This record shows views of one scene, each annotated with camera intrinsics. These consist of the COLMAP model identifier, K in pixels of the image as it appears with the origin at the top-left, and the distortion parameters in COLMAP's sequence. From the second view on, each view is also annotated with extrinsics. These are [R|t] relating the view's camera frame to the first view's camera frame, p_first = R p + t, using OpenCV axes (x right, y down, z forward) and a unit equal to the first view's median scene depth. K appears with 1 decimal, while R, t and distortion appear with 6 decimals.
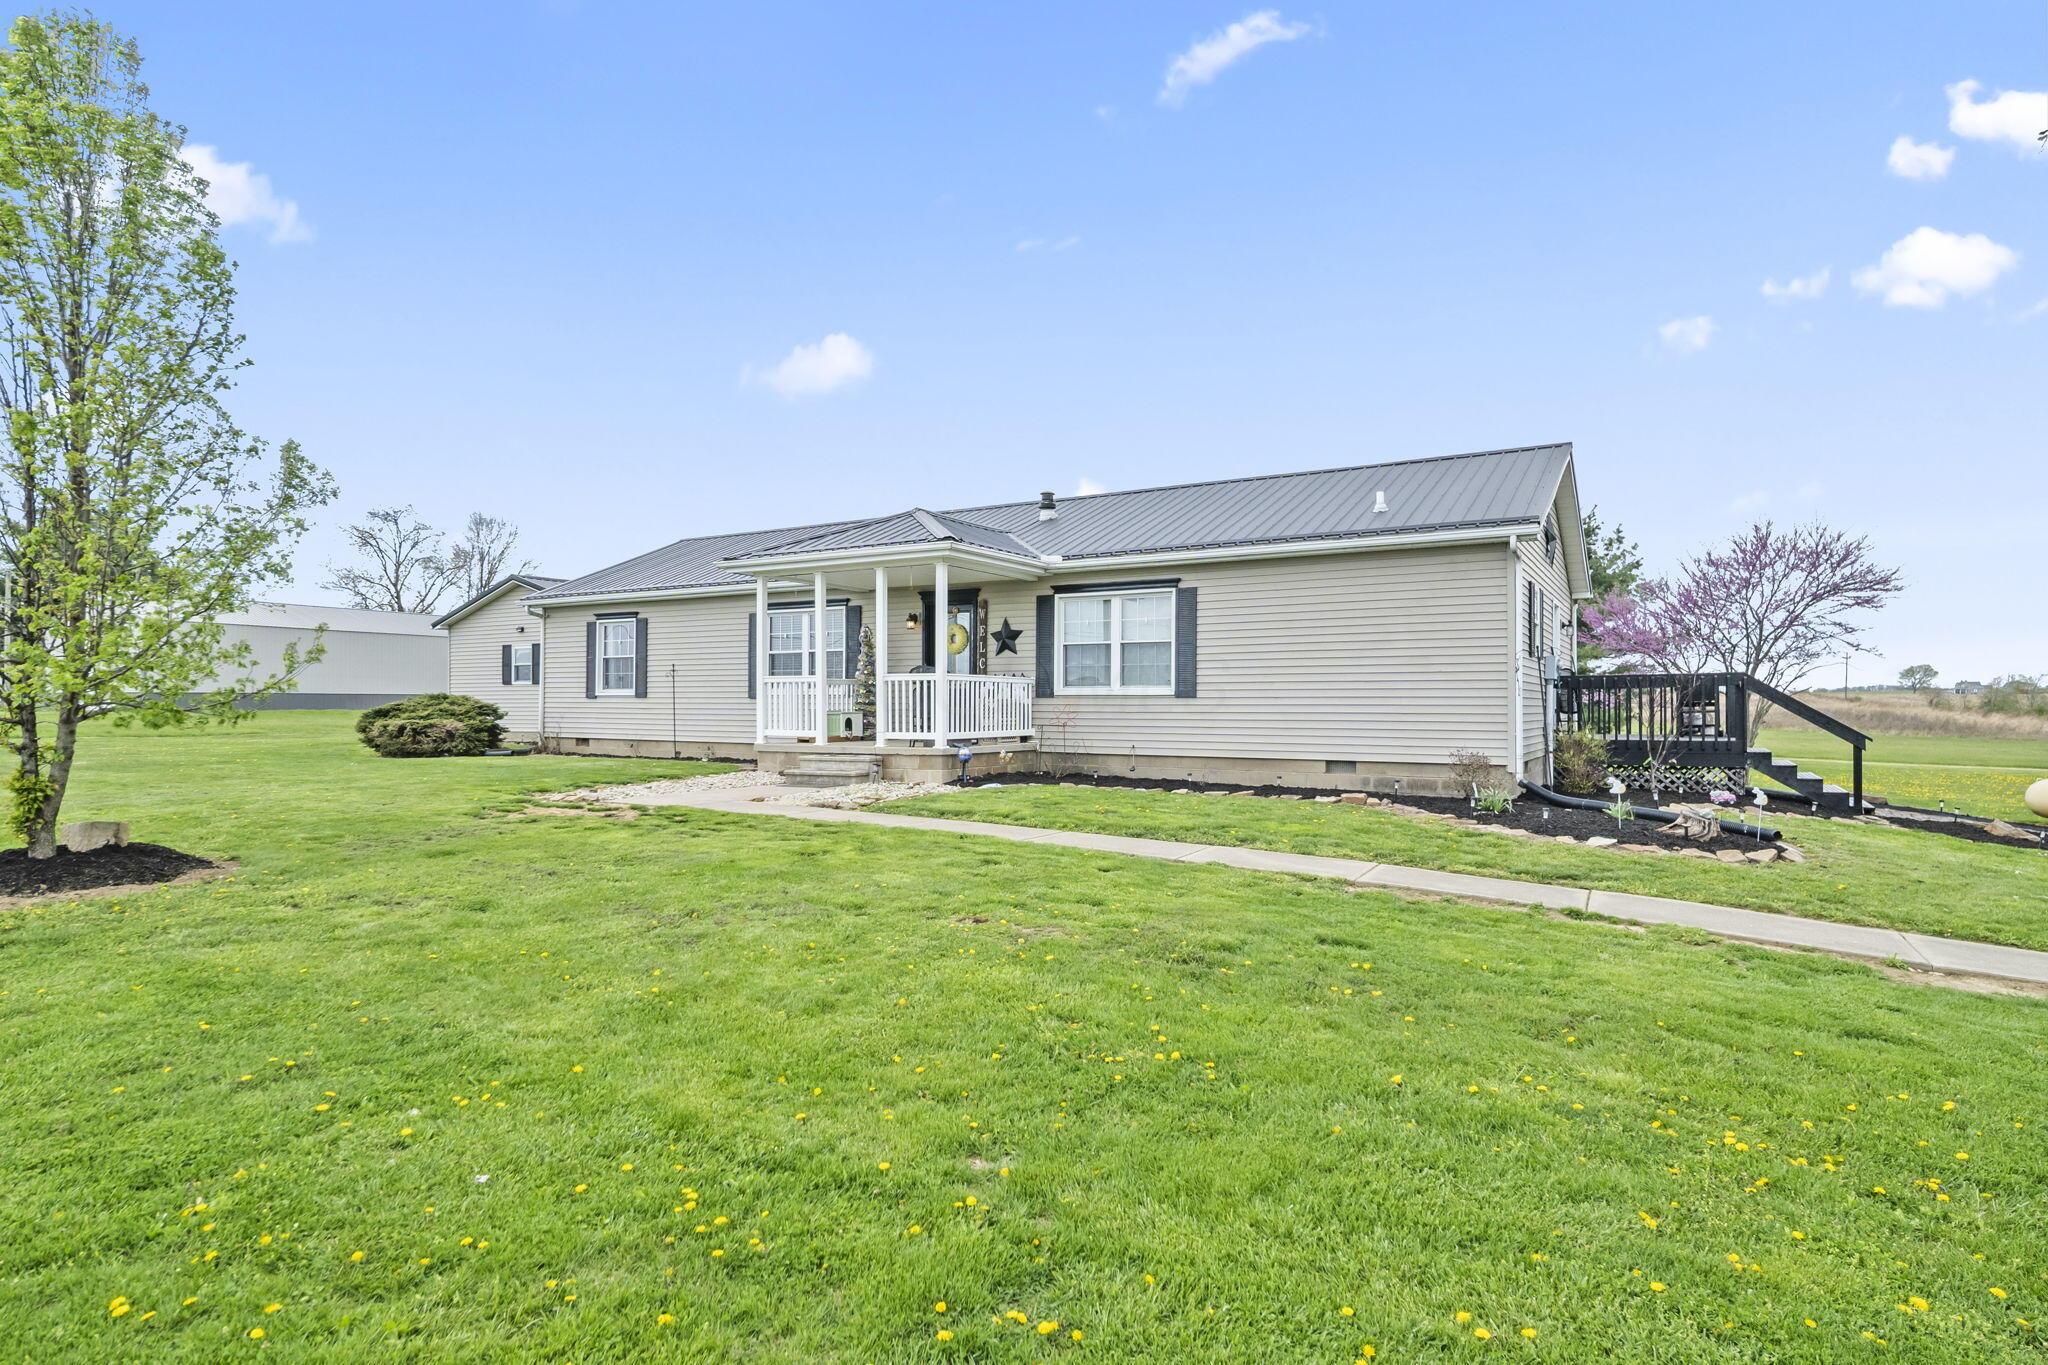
lens RADIAL K [[1099.1, 0, 1014.9], [0, 1099.1, 690.3], [0, 0, 1]] dist [-0.003217, 0.001283]
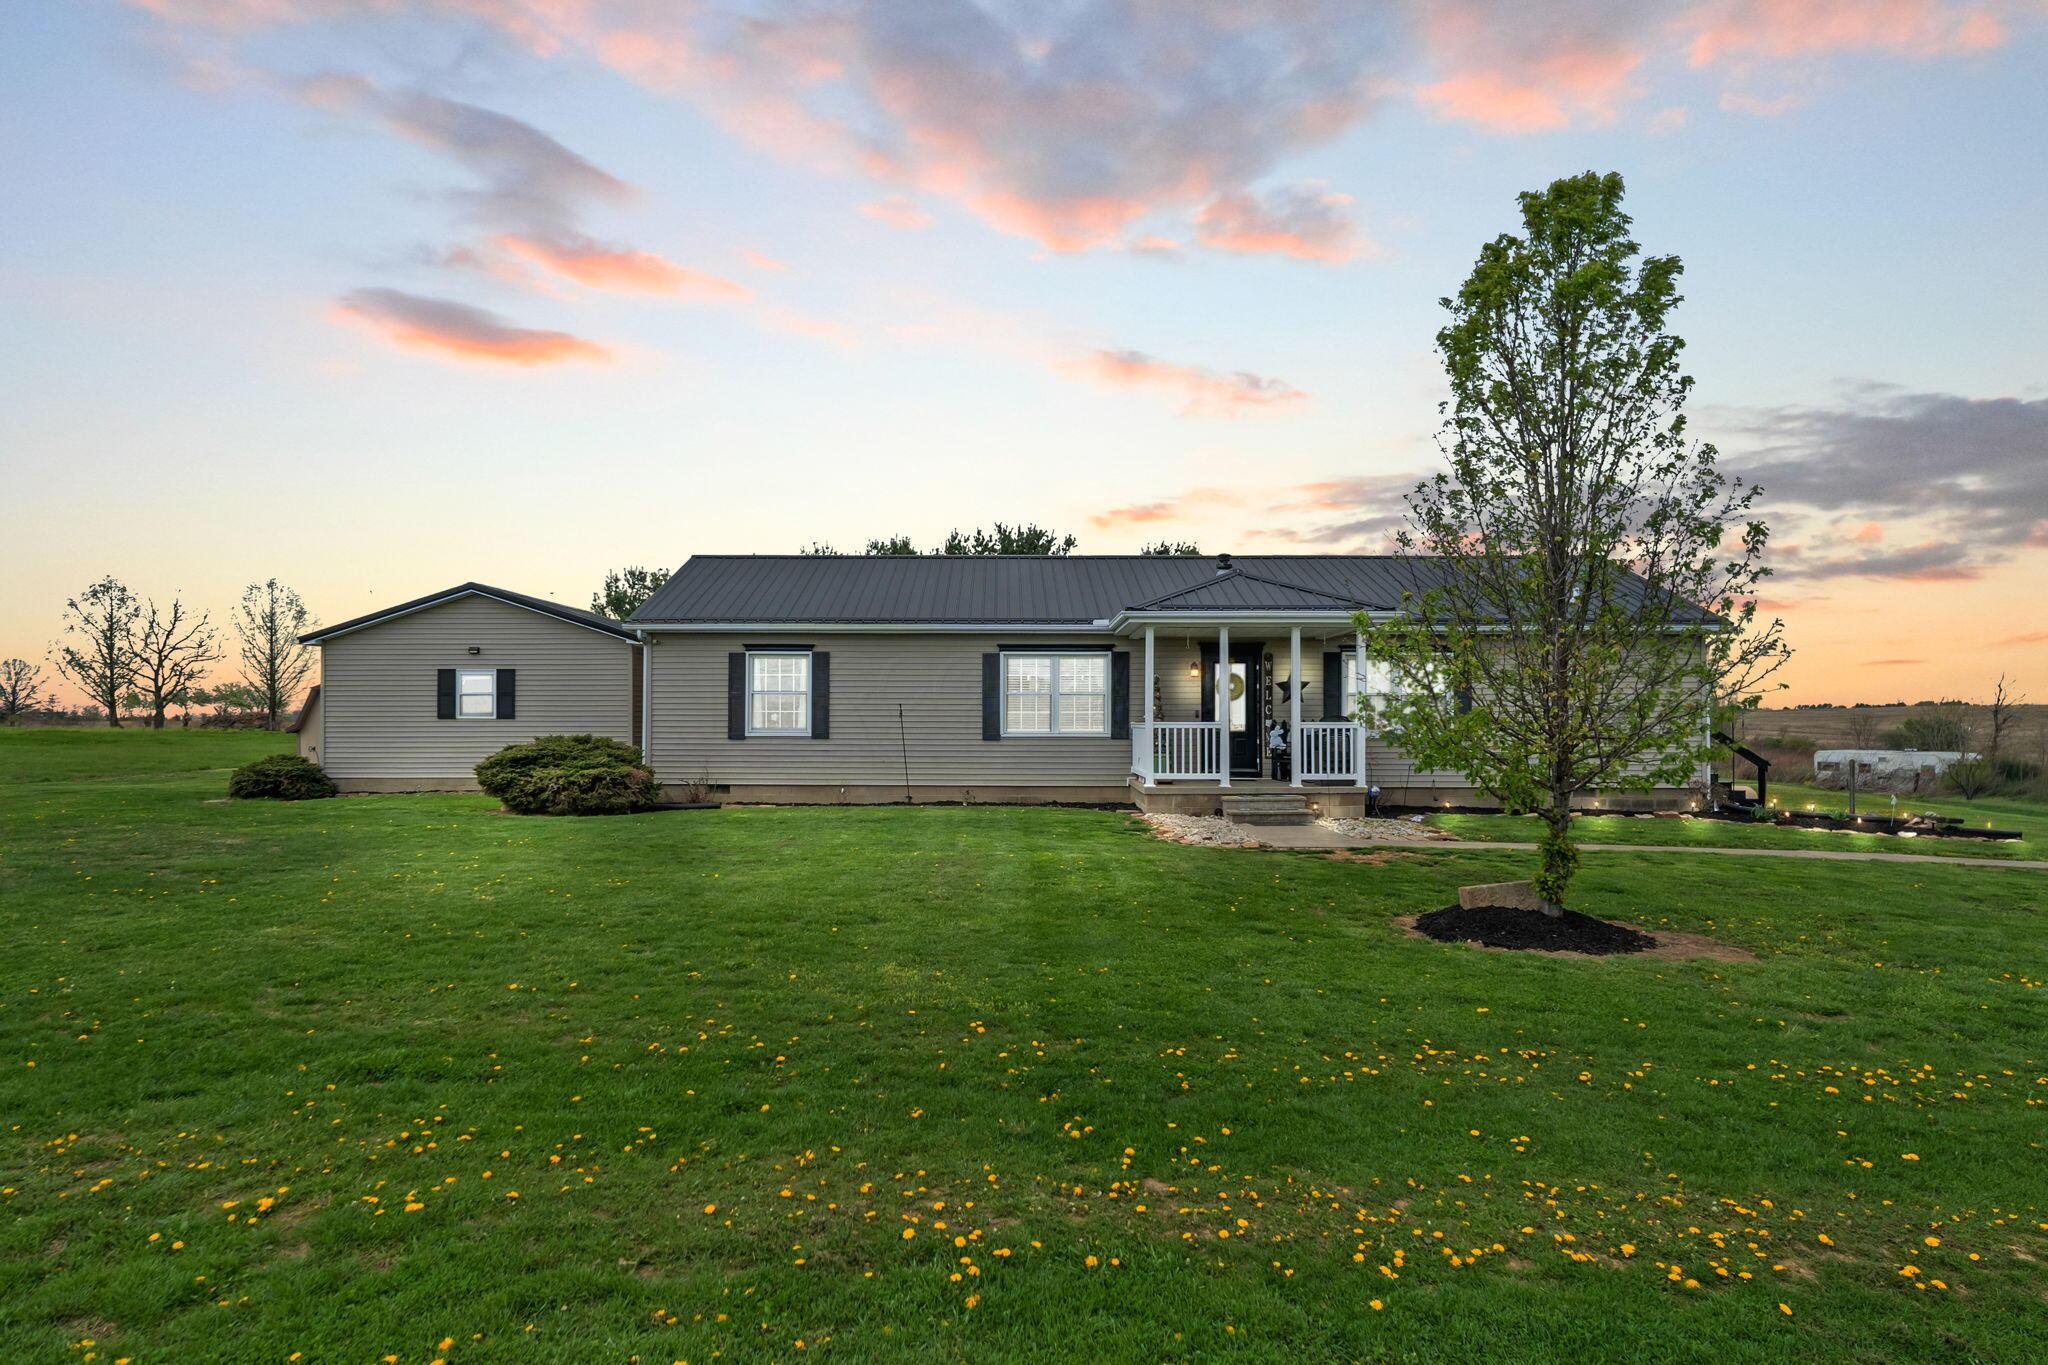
lens RADIAL K [[1099.1, 0, 988.9], [0, 1099.1, 715.2], [0, 0, 1]] dist [-0.003217, 0.001283]
pose [[0.861655, 0.002482, 0.507489, -0.947043], [-0.005696, 0.999972, 0.004781, -0.025222], [-0.507463, -0.007011, 0.861645, 0.198183]]
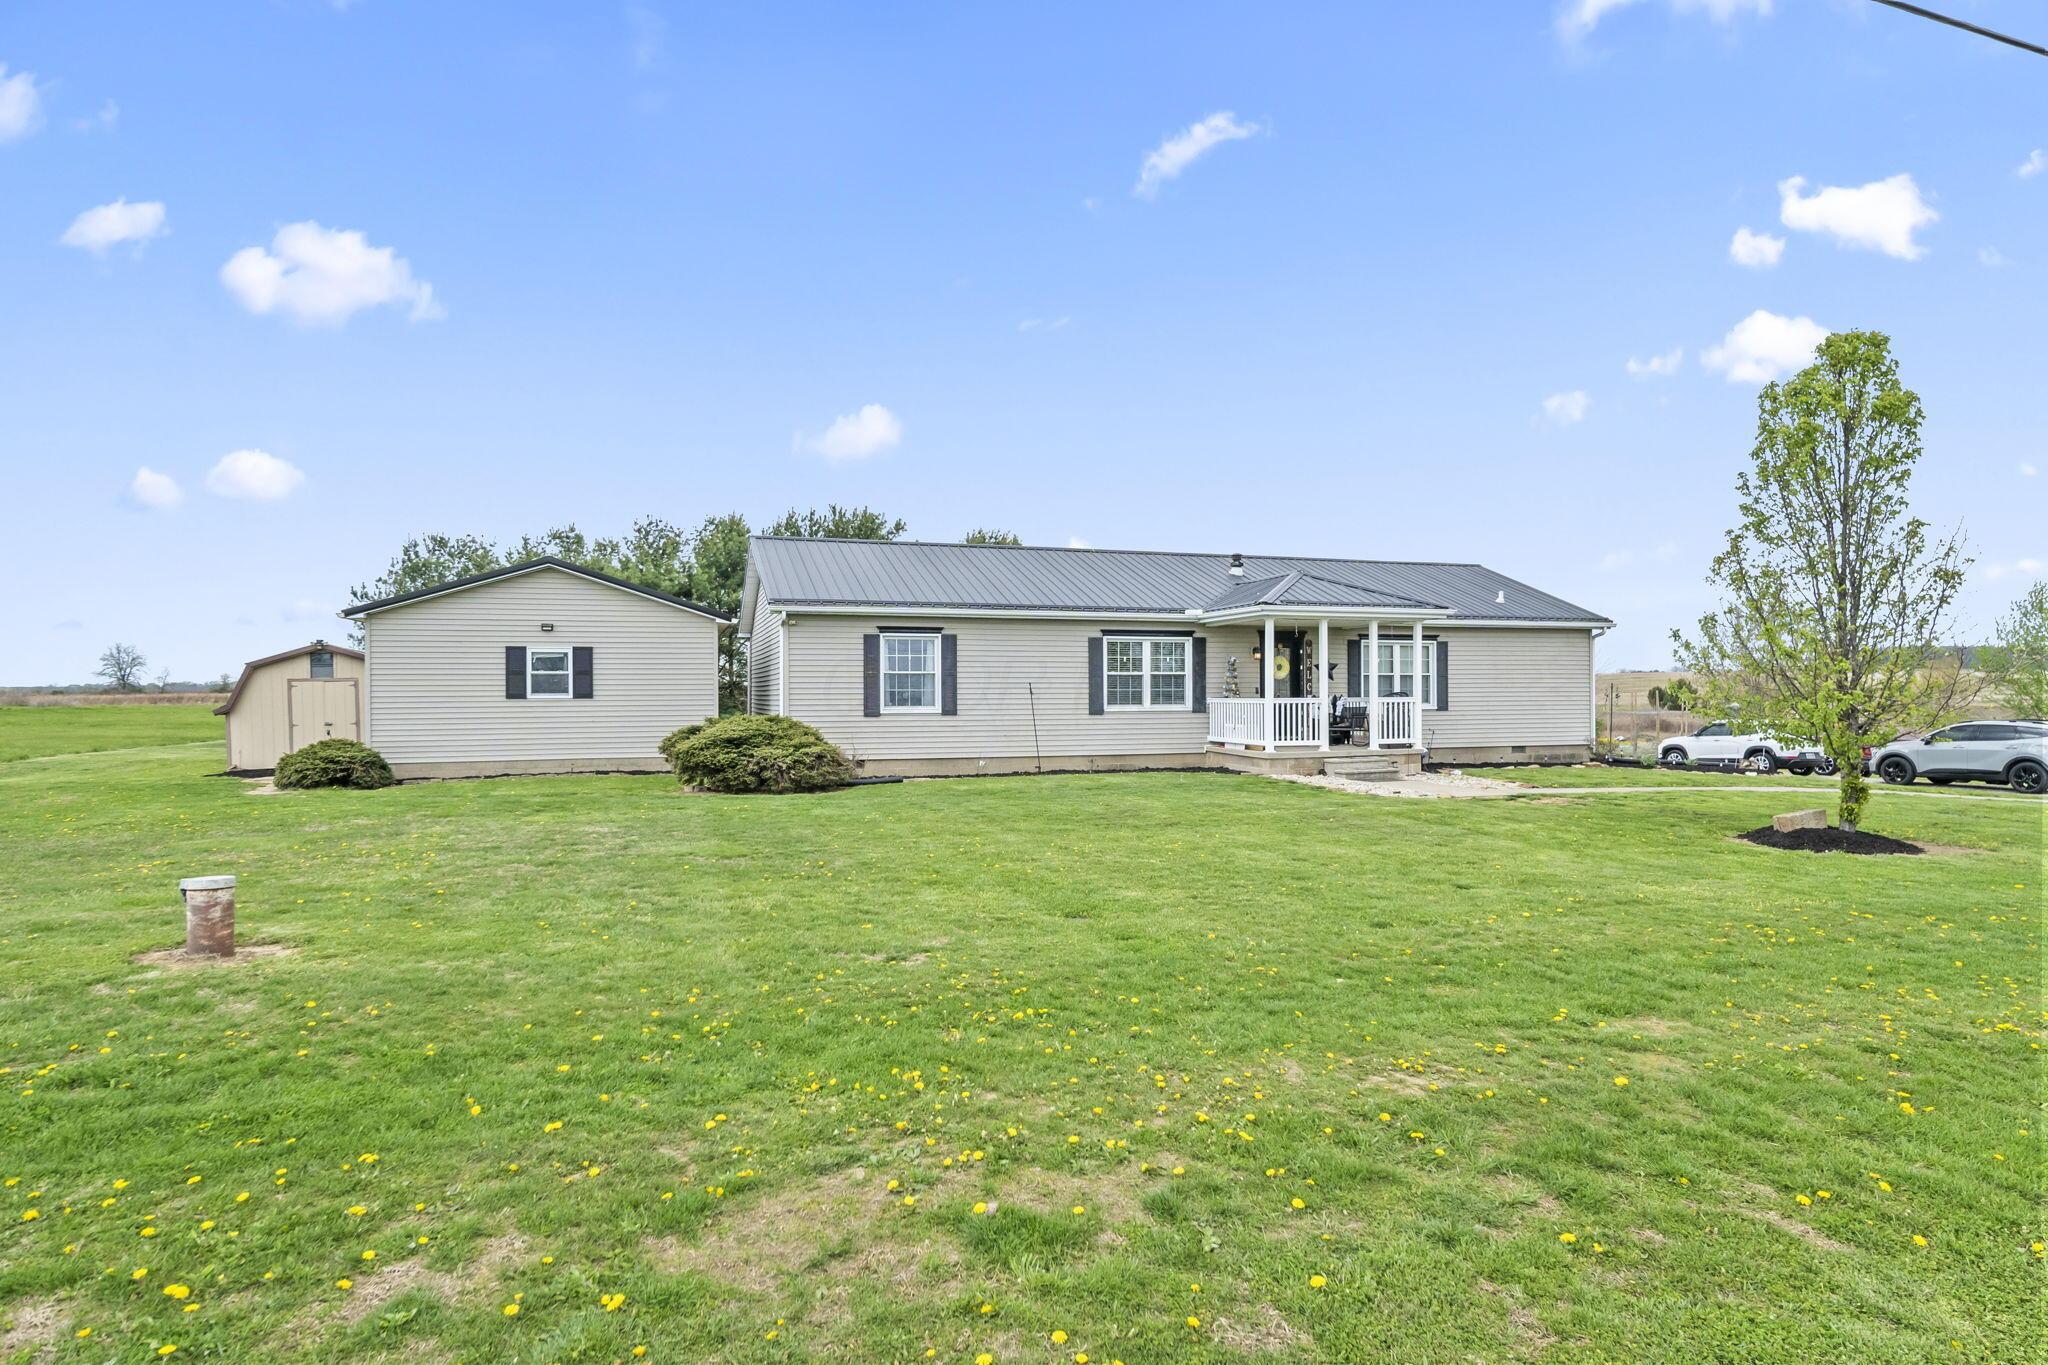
lens RADIAL K [[1044.4, 0, 1013.0], [0, 1044.4, 692.9], [0, 0, 1]] dist [-0.003116, 0.000015]
pose [[0.661180, -0.004918, 0.750211, -1.391011], [-0.003688, 0.999945, 0.009805, -0.031461], [-0.750218, -0.009249, 0.661126, 0.471004]]
